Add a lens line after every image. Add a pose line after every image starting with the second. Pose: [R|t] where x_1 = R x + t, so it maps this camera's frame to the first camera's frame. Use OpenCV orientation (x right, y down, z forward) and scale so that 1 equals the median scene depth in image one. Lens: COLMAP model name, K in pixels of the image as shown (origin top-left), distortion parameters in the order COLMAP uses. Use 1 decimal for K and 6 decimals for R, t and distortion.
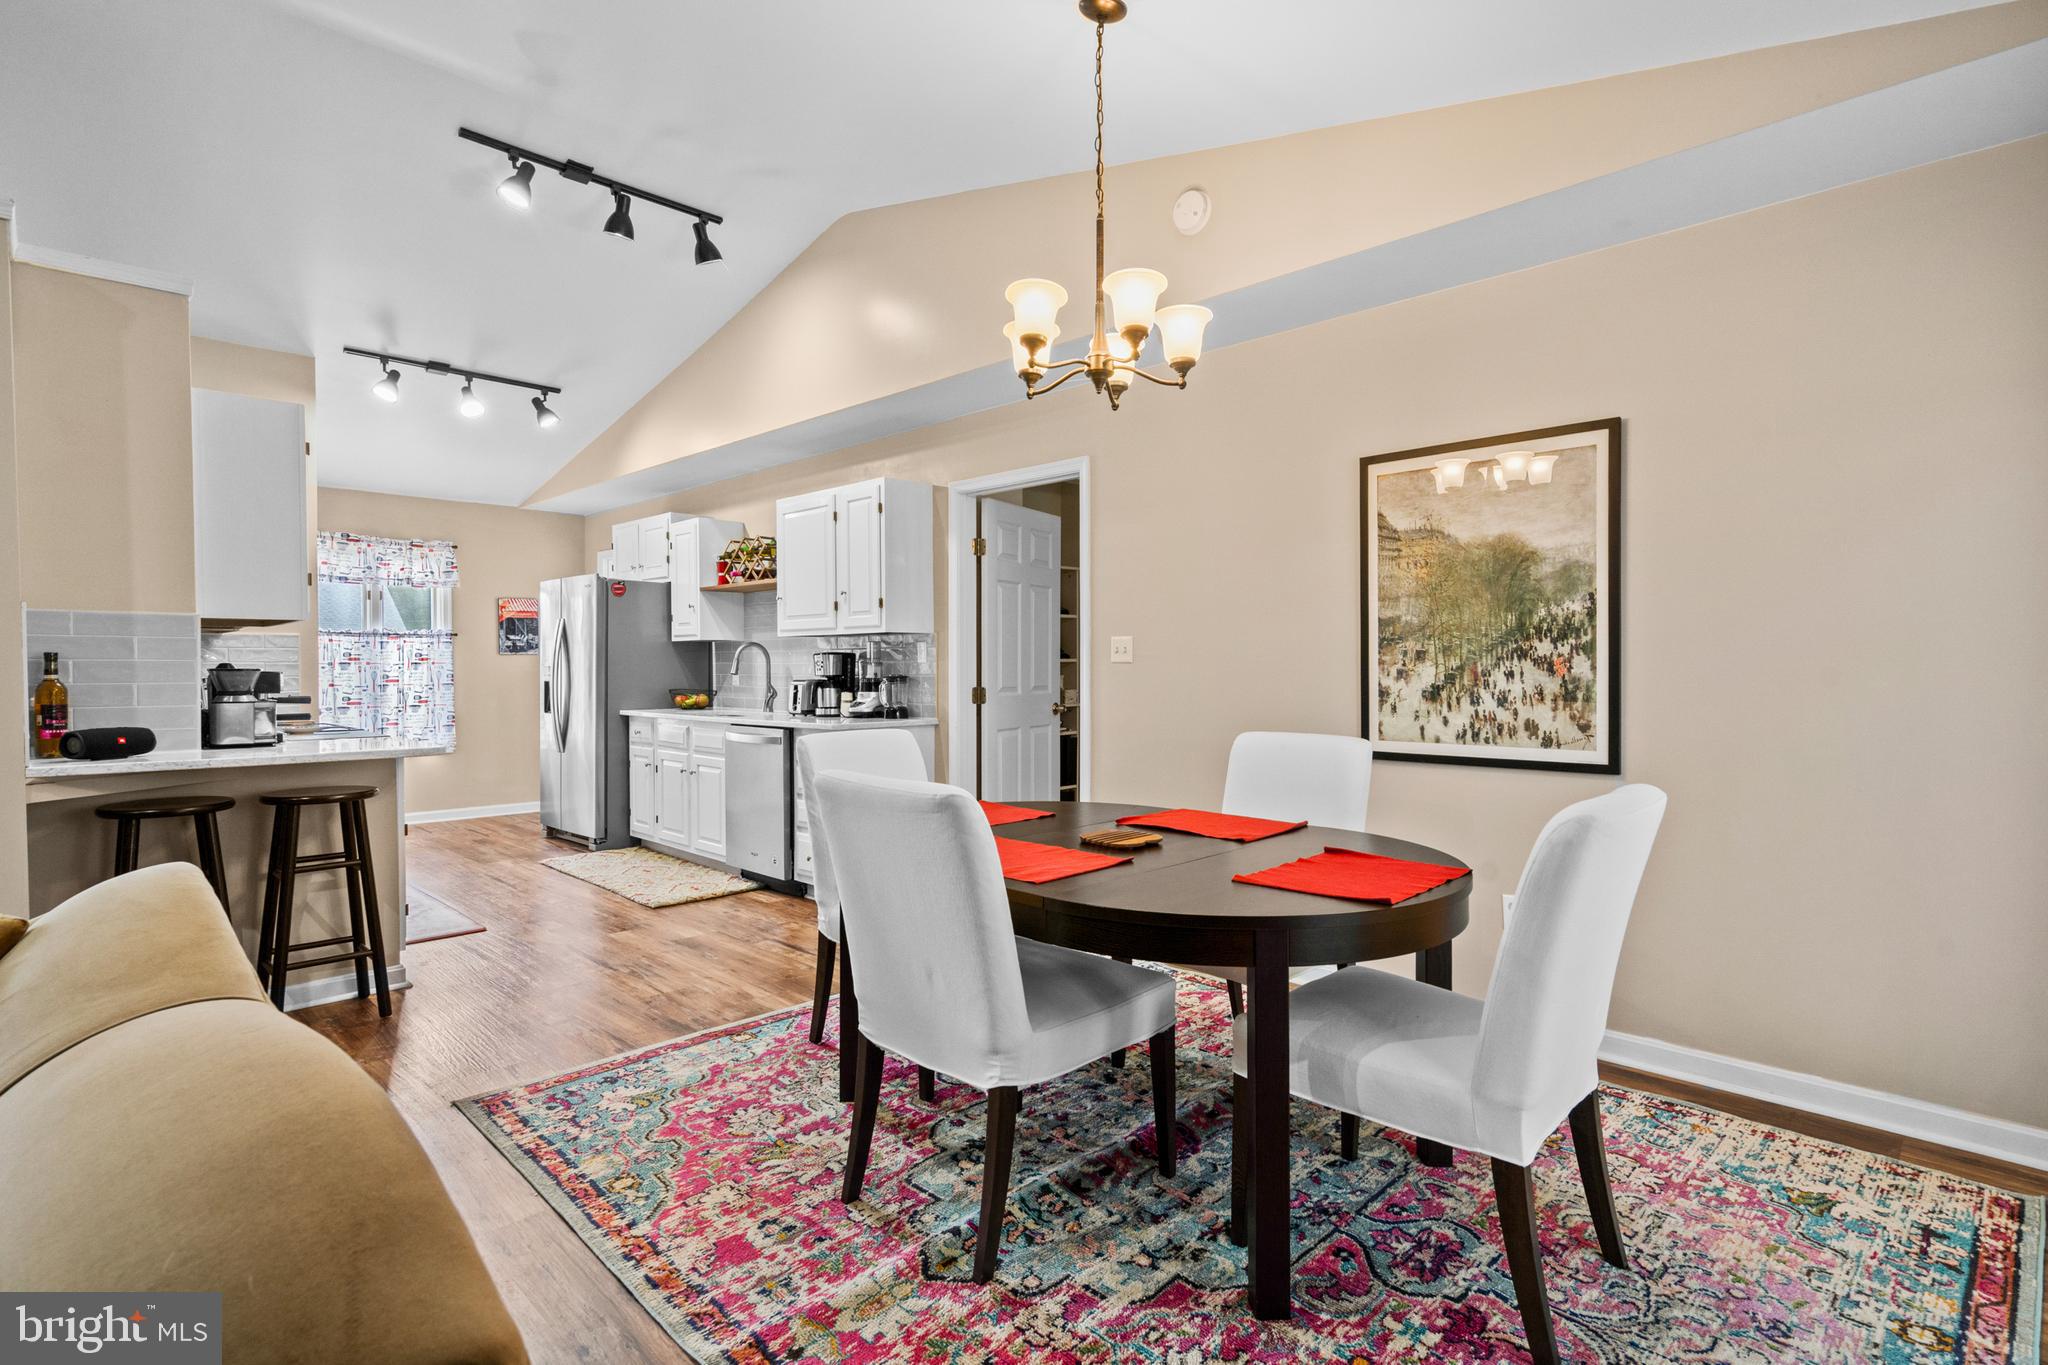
lens RADIAL K [[996.1, 0, 1018.6], [0, 996.1, 671.4], [0, 0, 1]] dist [0.000893, 0.000326]
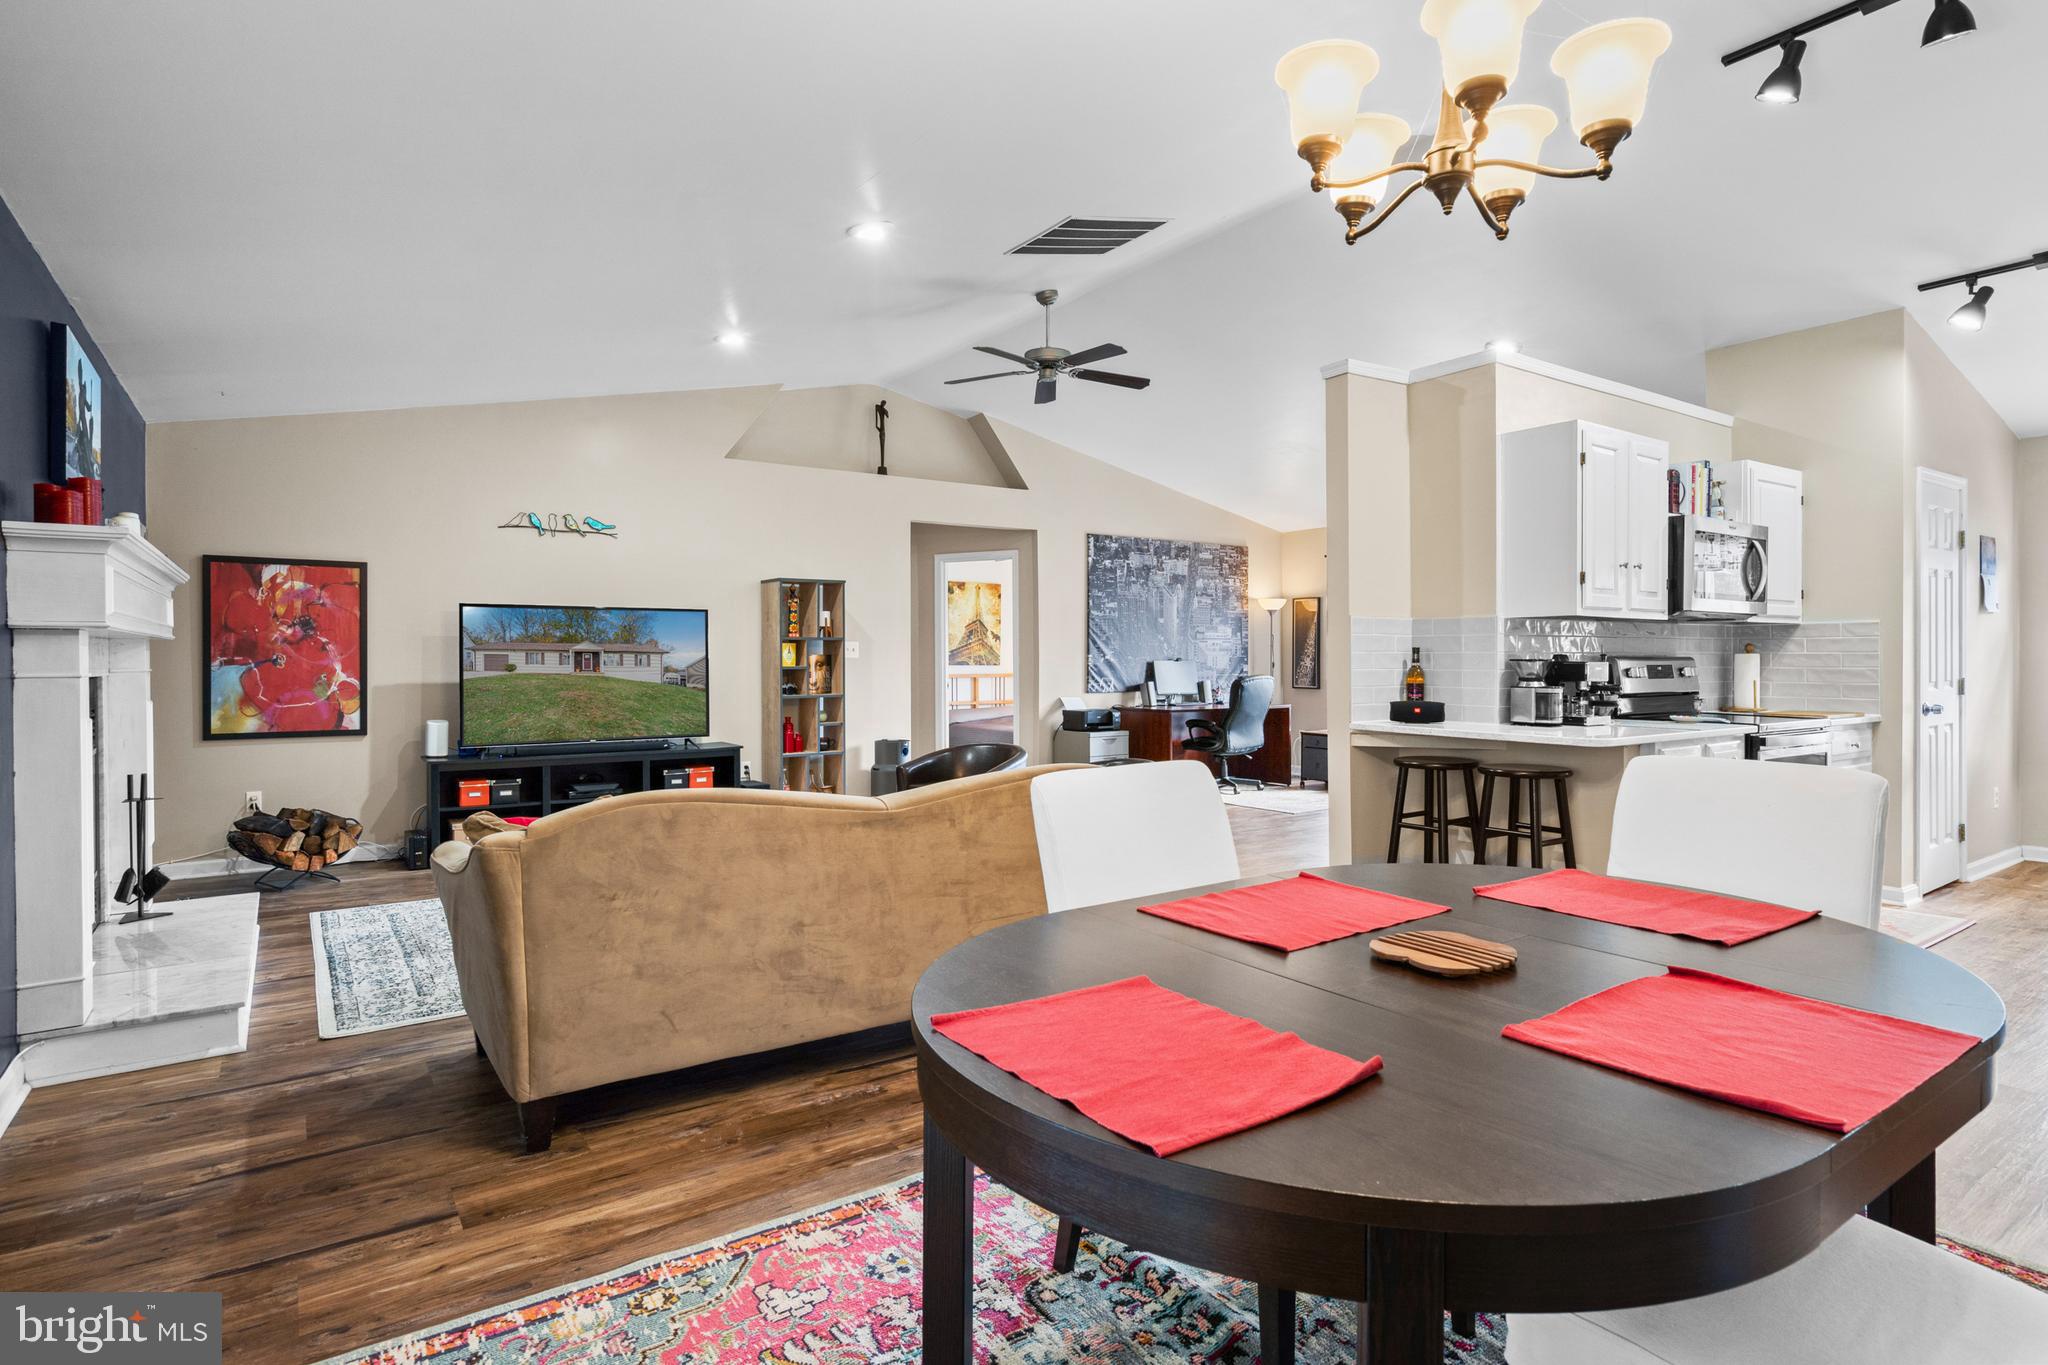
lens RADIAL K [[1044.5, 0, 1023.6], [0, 1044.5, 665.8], [0, 0, 1]] dist [0.001401, 0.000515]
pose [[-0.188542, 0.009738, -0.982017, 0.415168], [-0.004492, 0.999932, 0.010778, -0.003714], [0.982055, 0.006443, -0.188485, 0.479974]]
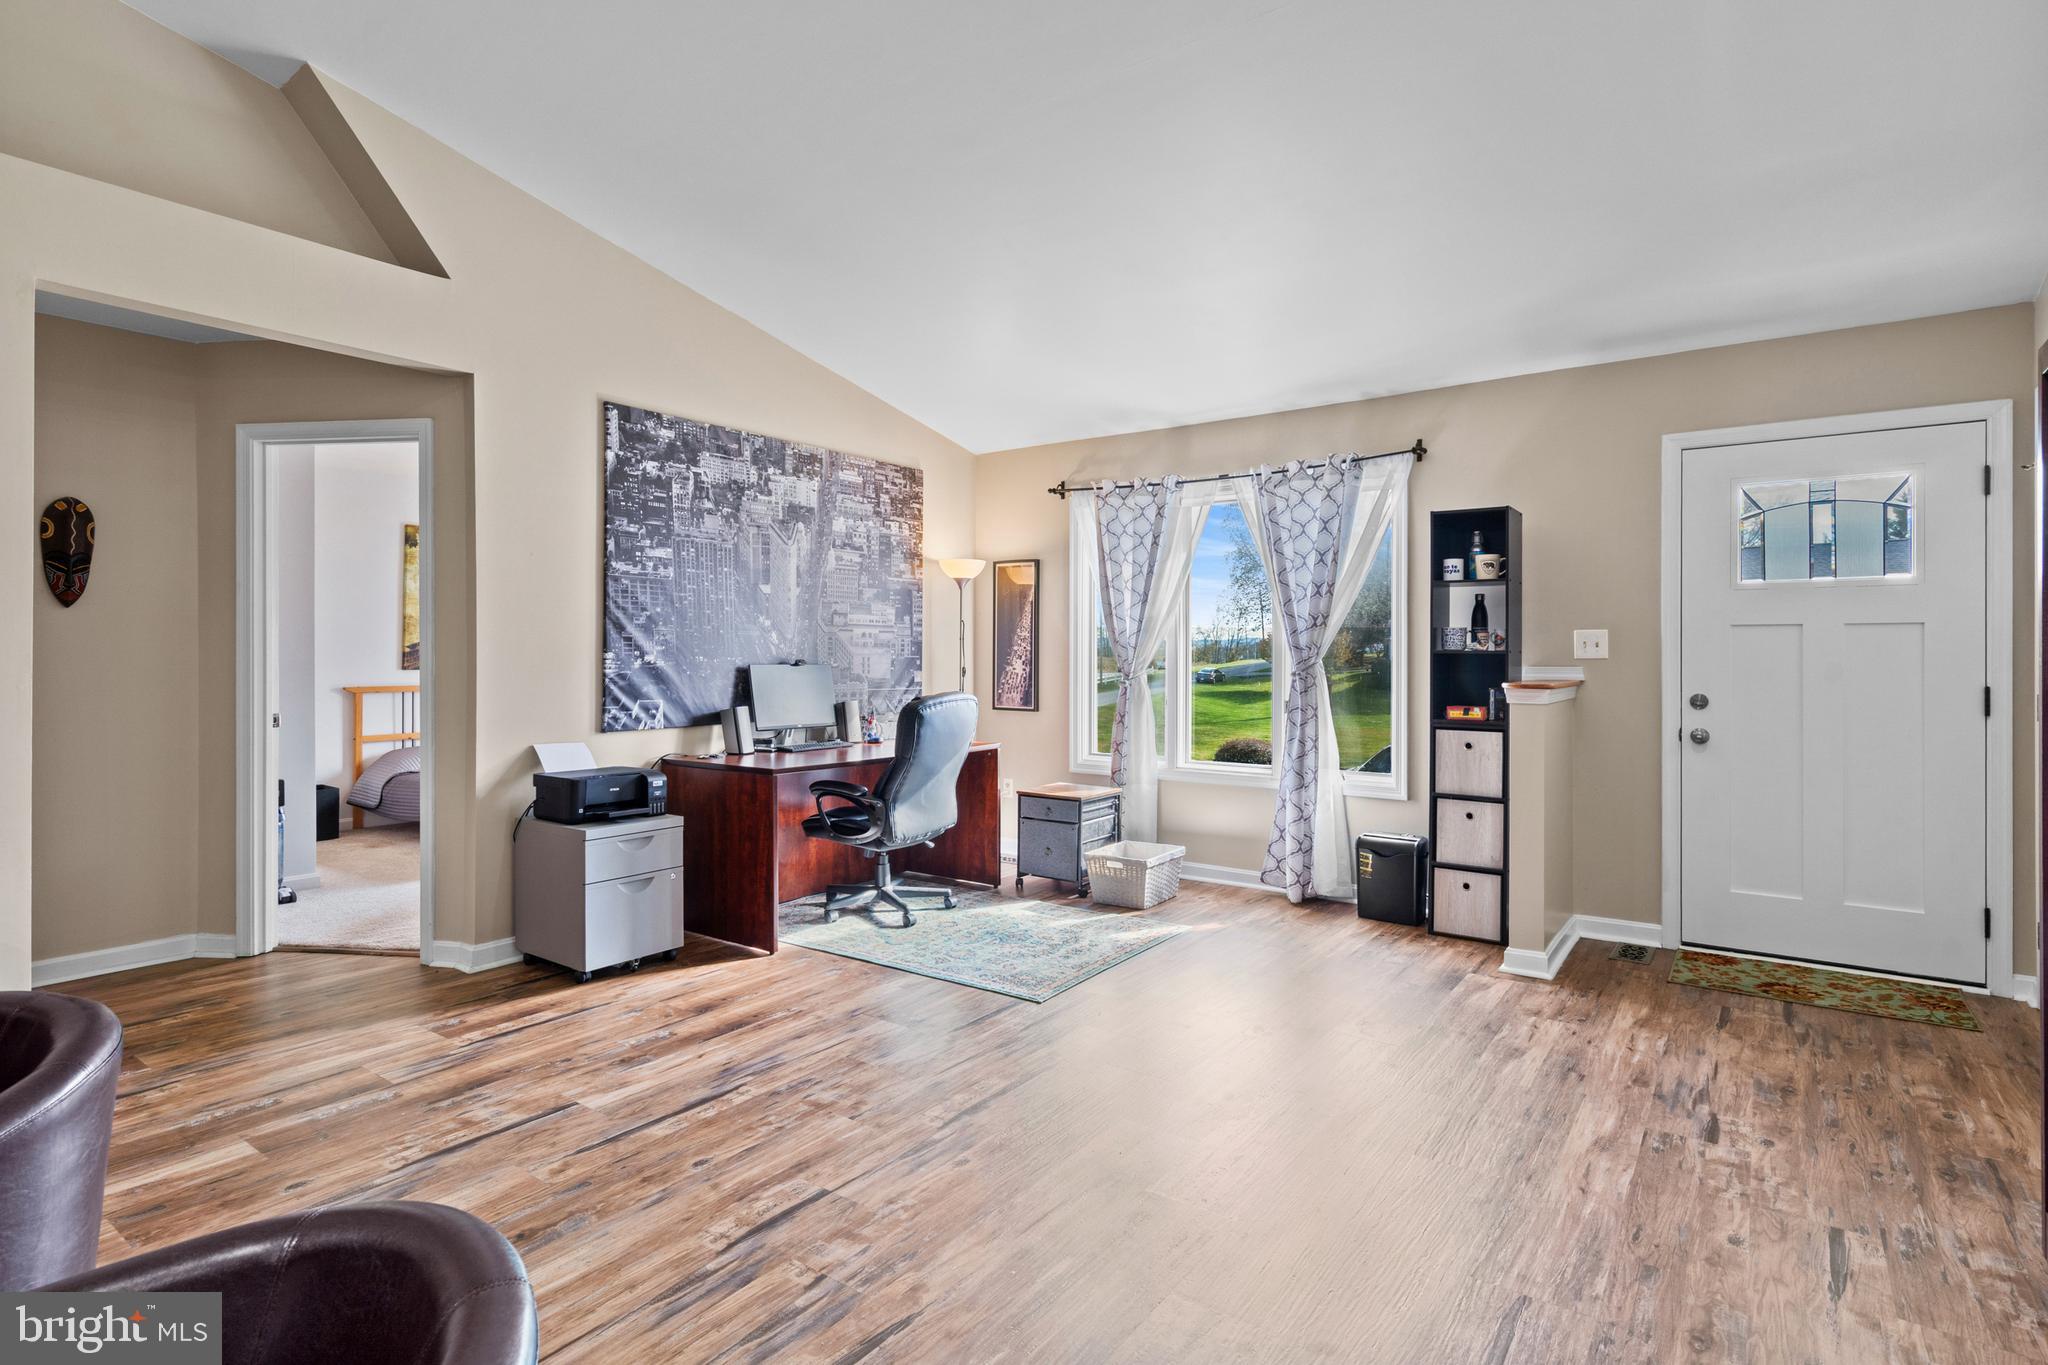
lens RADIAL K [[1027.2, 0, 1022.4], [0, 1027.2, 659.7], [0, 0, 1]] dist [0.000776, 0.000110]
pose [[0.144943, 0.004482, -0.989430, -0.591023], [-0.009443, 0.999950, 0.003147, -0.004257], [0.989395, 0.008887, 0.144978, 0.467494]]
